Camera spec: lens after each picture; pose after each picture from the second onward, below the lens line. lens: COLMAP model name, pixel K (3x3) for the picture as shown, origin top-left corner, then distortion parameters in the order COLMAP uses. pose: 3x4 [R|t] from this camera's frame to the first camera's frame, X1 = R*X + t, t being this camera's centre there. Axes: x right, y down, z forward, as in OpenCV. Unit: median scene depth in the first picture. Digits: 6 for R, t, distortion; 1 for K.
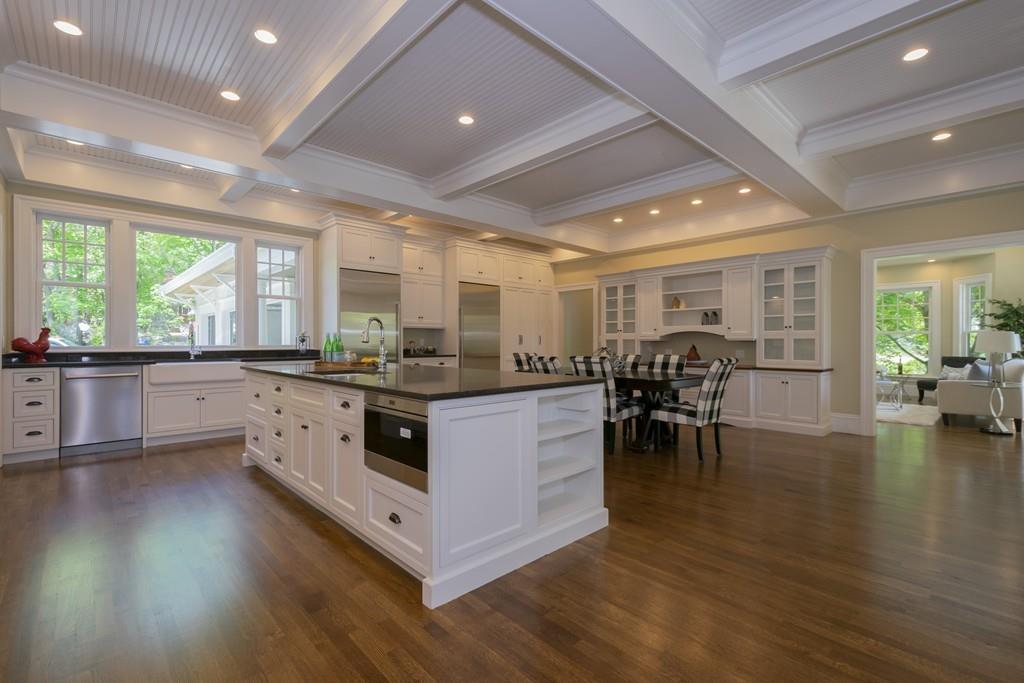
lens RADIAL K [[452.3, 0, 528.0], [0, 452.3, 343.3], [0, 0, 1]] dist [0.022138, -0.000315]
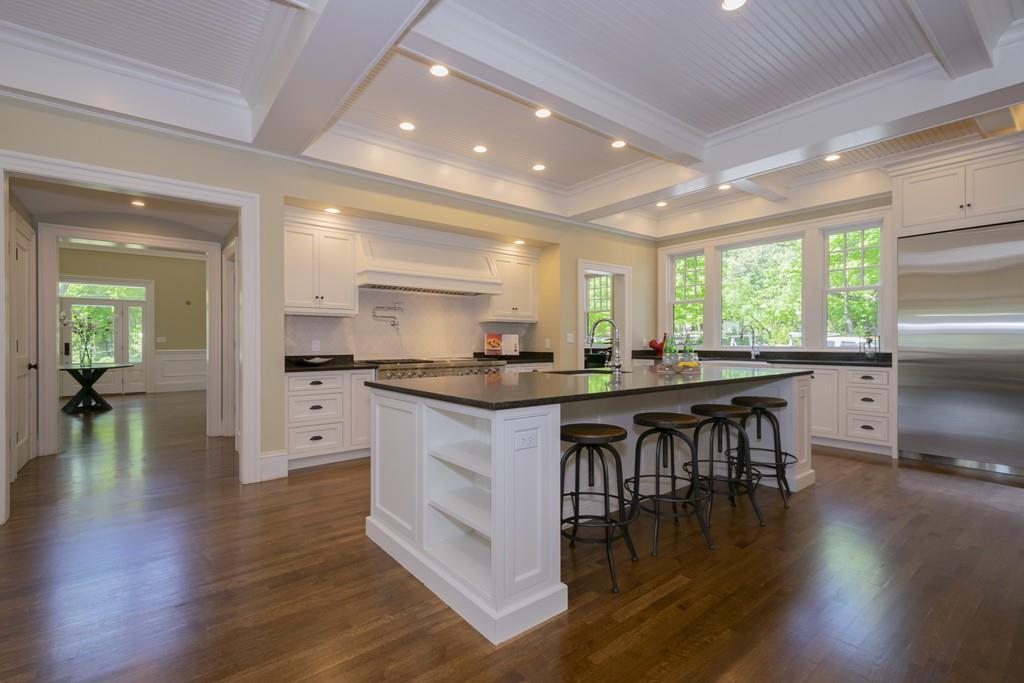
lens RADIAL K [[476.4, 0, 531.1], [0, 476.4, 338.5], [0, 0, 1]] dist [0.002144, 0.000094]
pose [[-0.076035, -0.006010, -0.997087, 0.429393], [-0.001403, 0.999981, -0.005920, -0.005393], [0.997104, 0.000948, -0.076042, 0.570641]]
